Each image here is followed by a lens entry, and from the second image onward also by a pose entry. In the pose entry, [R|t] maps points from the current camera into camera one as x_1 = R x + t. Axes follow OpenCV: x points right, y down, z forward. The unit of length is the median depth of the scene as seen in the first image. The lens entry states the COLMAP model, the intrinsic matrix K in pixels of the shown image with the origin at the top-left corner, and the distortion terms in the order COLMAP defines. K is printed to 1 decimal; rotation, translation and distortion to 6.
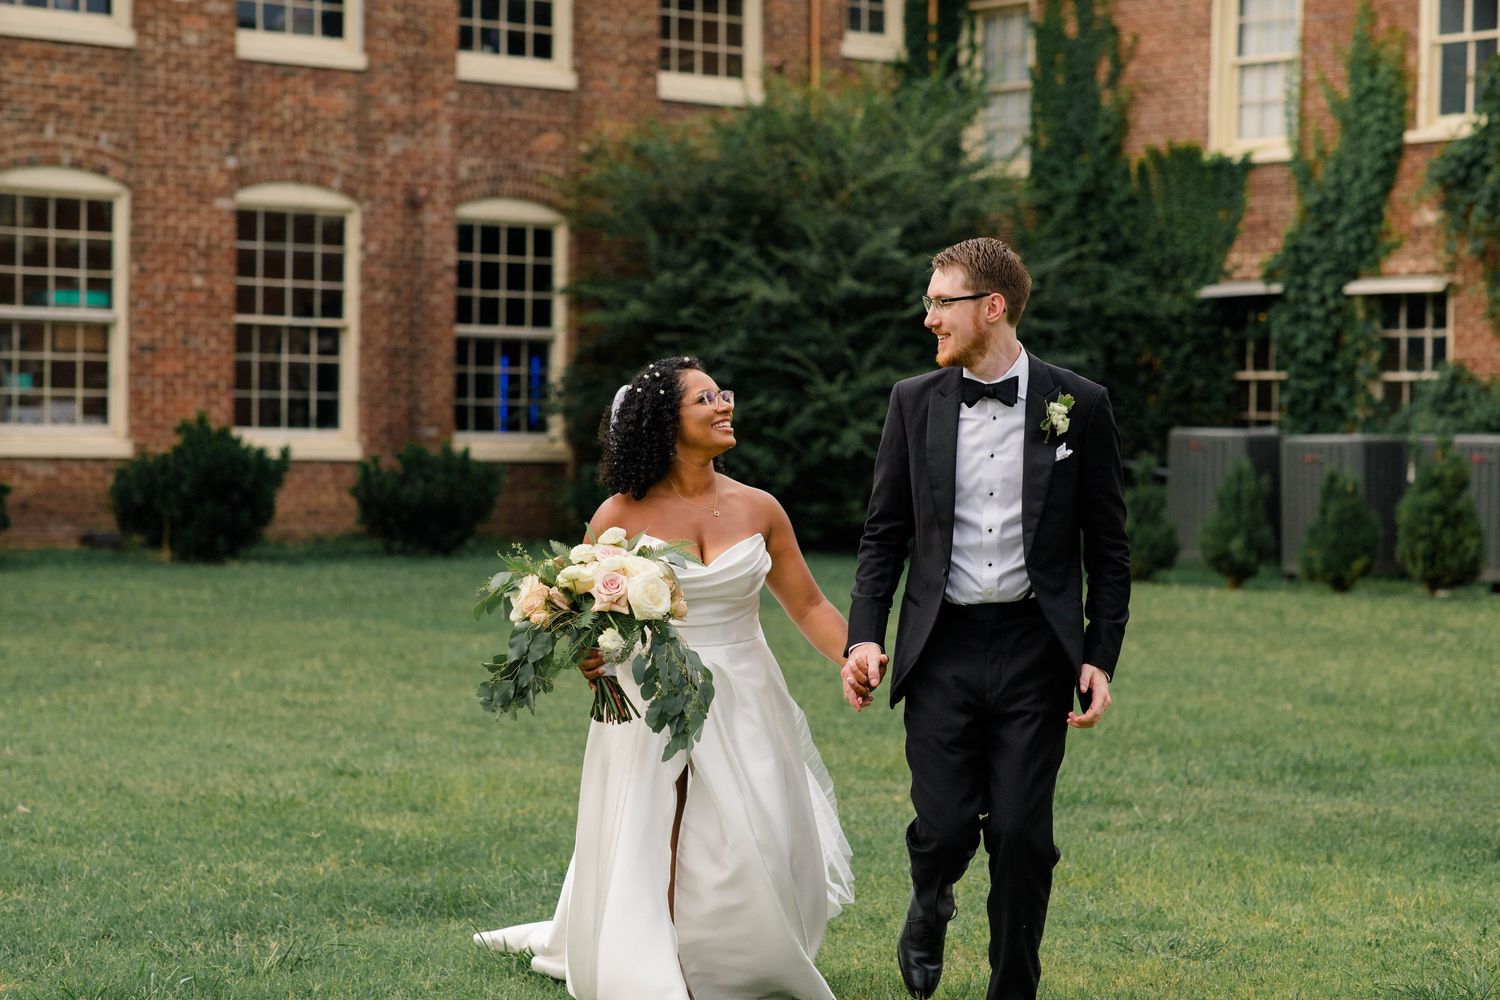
lens RADIAL K [[3636.1, 0, 750.8], [0, 3636.1, 485.0], [0, 0, 1]] dist [0.070093, 0.000000]
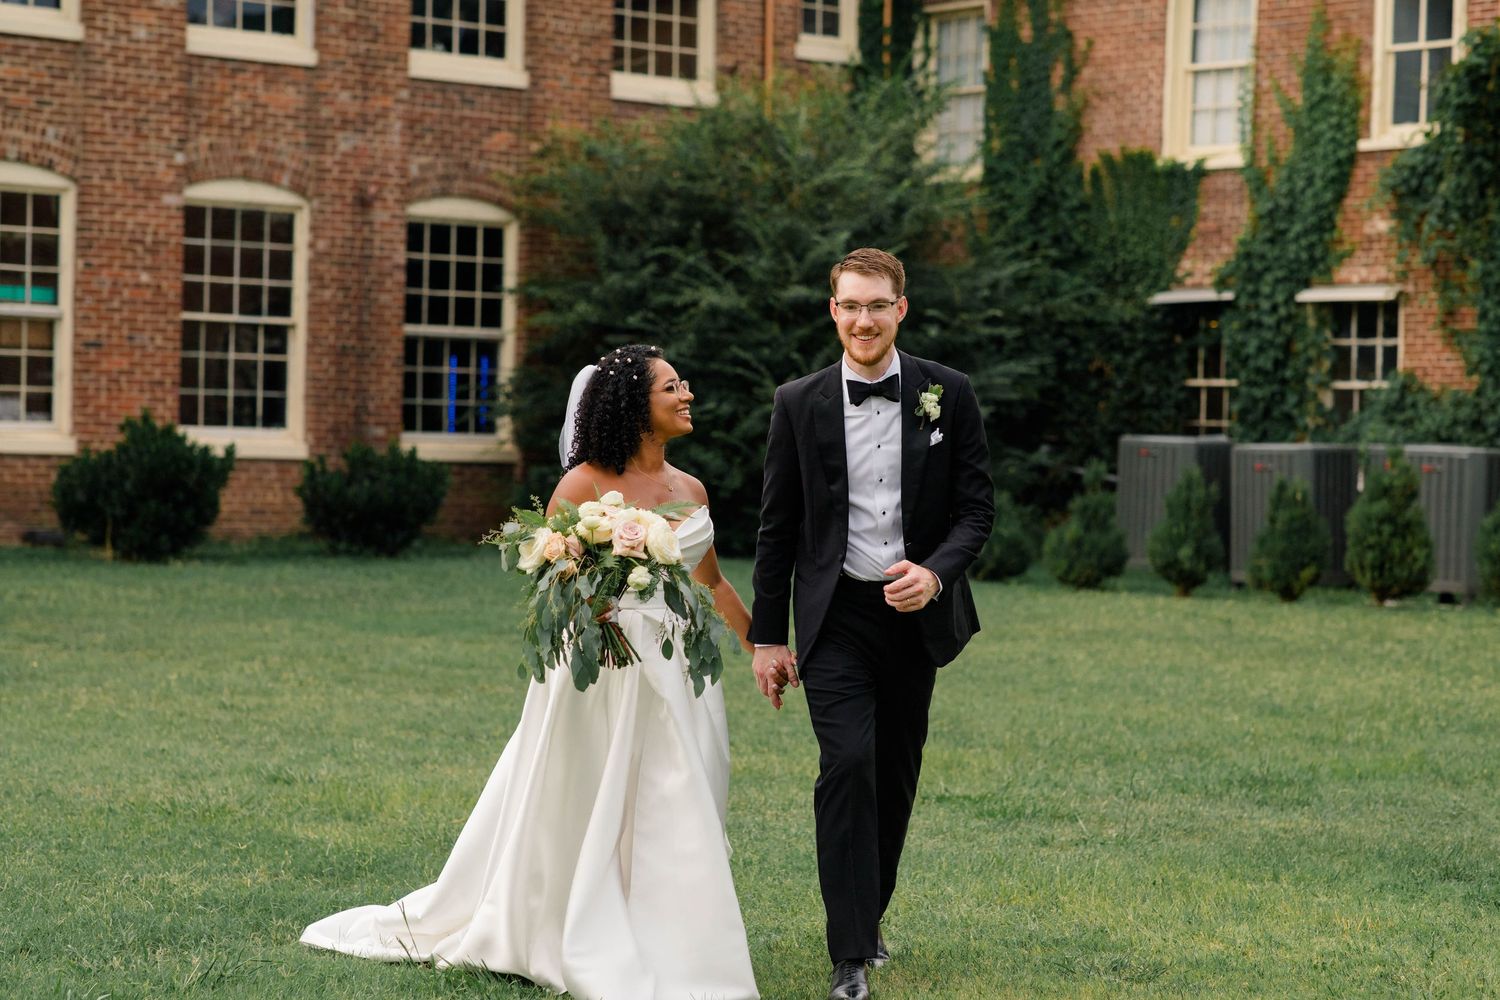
lens RADIAL K [[3636.1, 0, 753.6], [0, 3636.1, 511.1], [0, 0, 1]] dist [0.070093, 0.000000]
pose [[0.999855, 0.009135, 0.014400, 0.000698], [-0.009231, 0.999936, 0.006584, -0.000416], [-0.014339, -0.006716, 0.999875, 0.004834]]
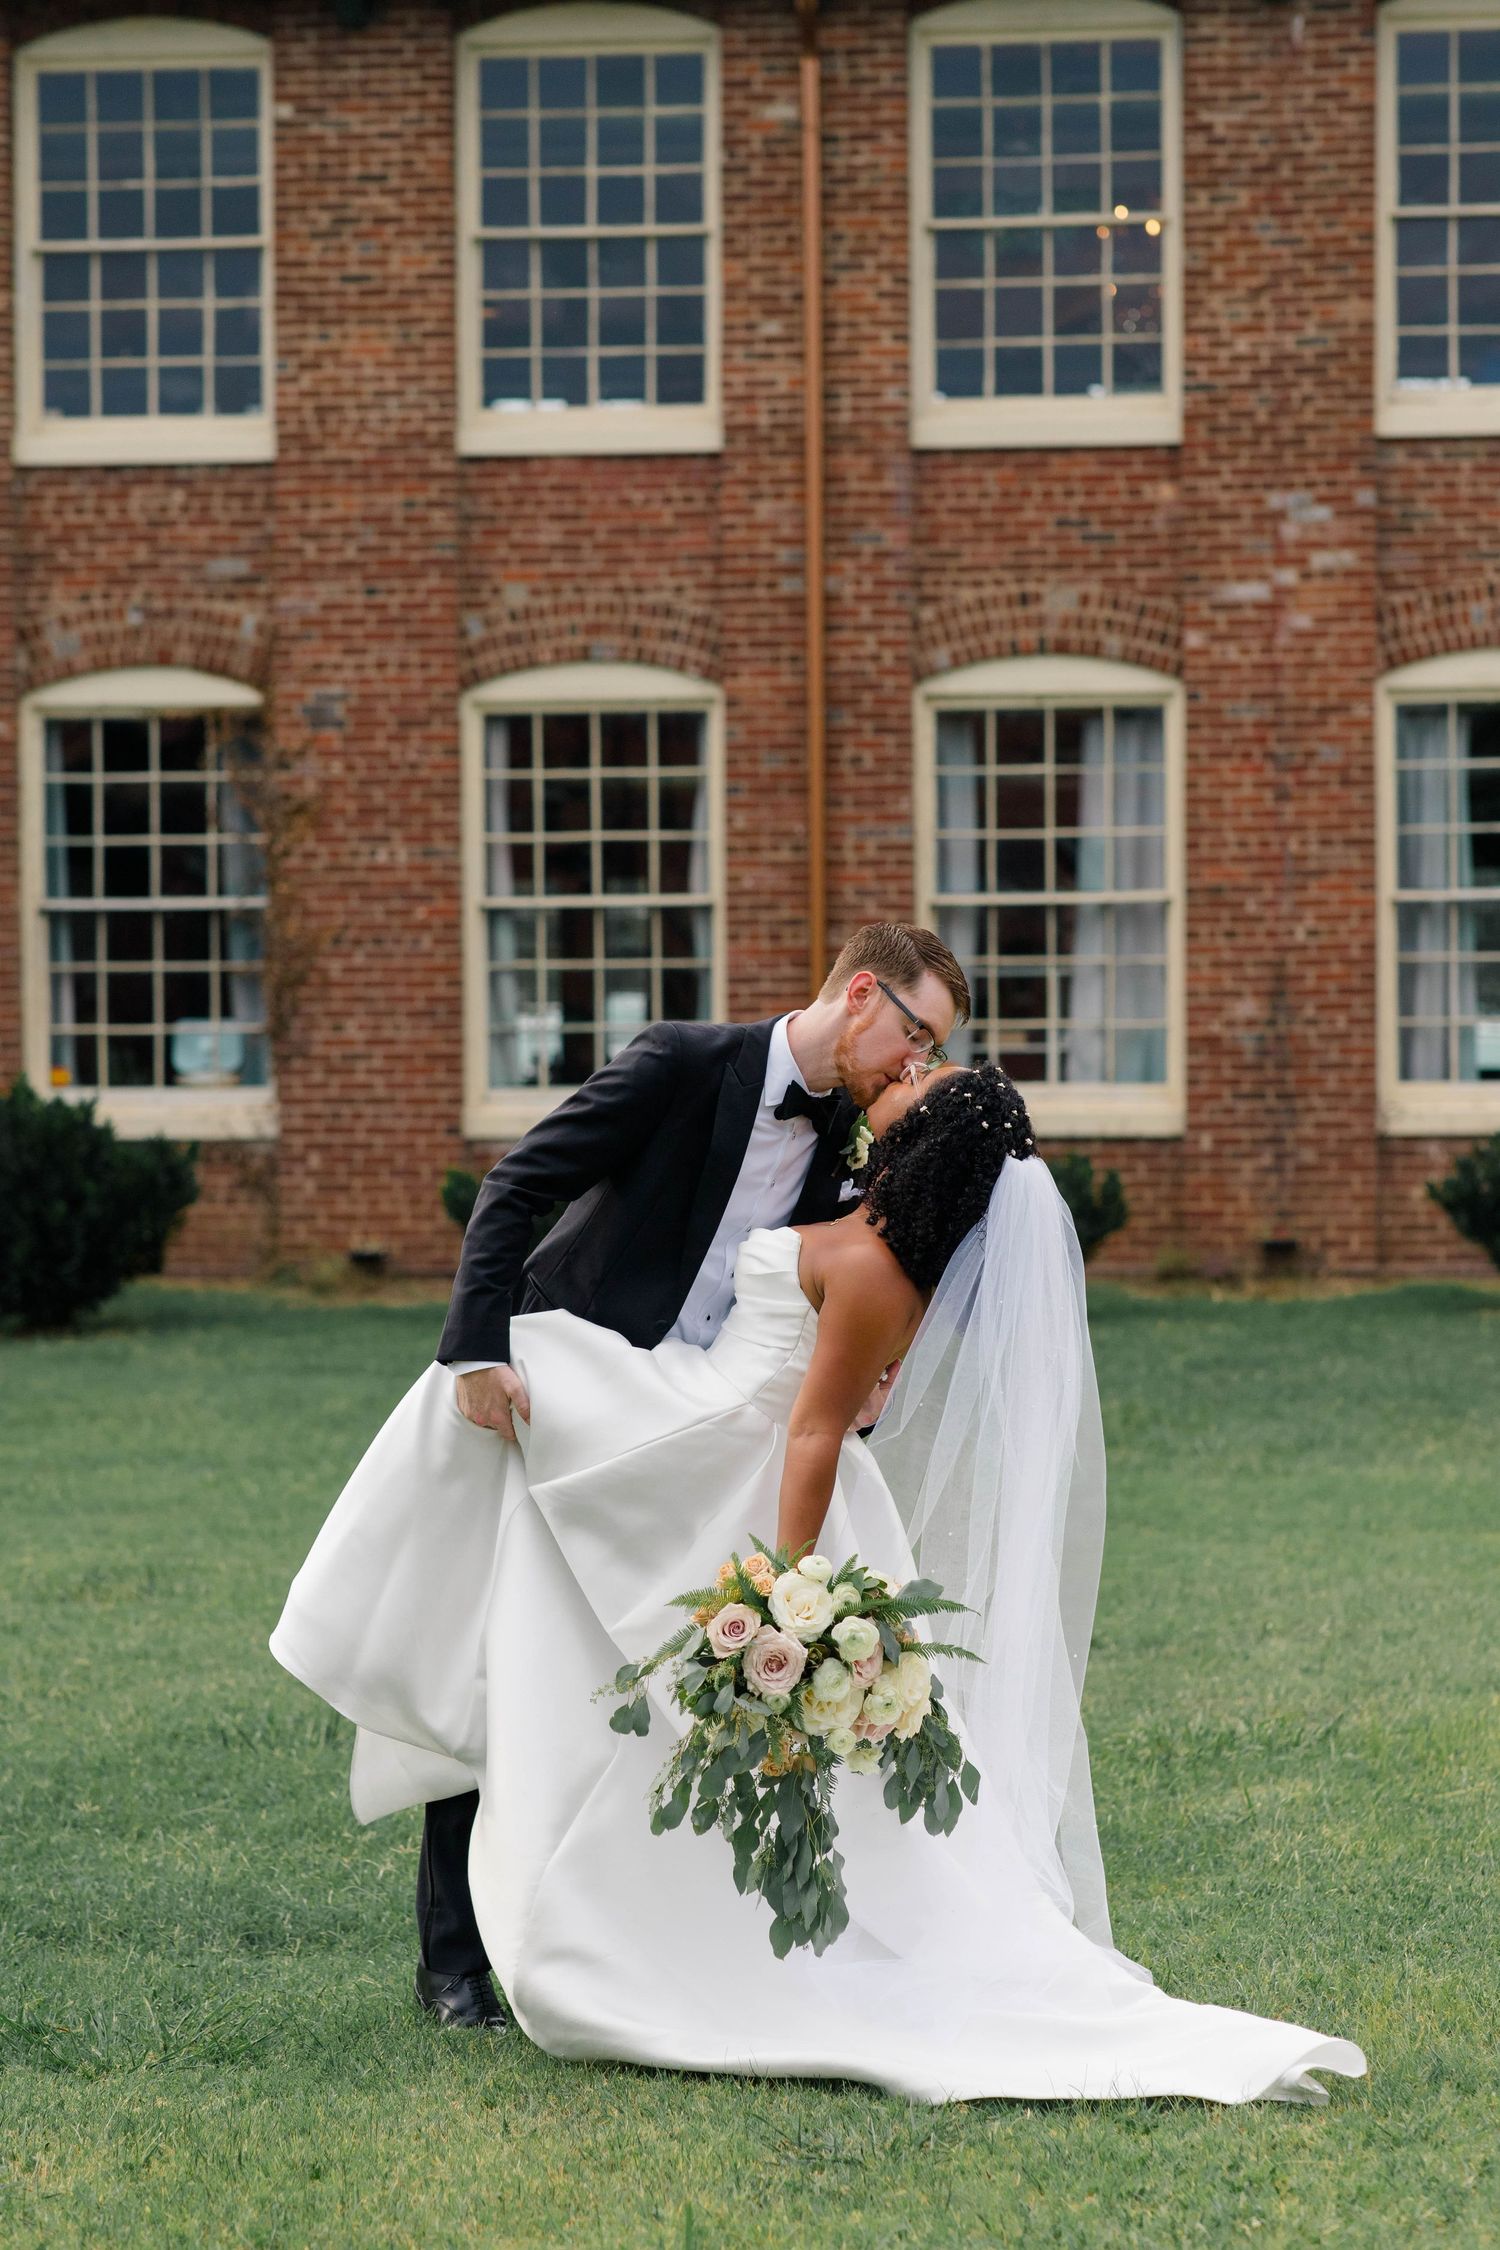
lens RADIAL K [[5454.2, 0, 750.9], [0, 5454.2, 1125.0], [0, 0, 1]] dist [0.070093, 0.000000]
pose [[0.620673, -0.009011, -0.784018, 0.926617], [-0.002547, 0.999906, -0.013509, 0.003213], [0.784066, 0.010381, 0.620591, 0.791460]]
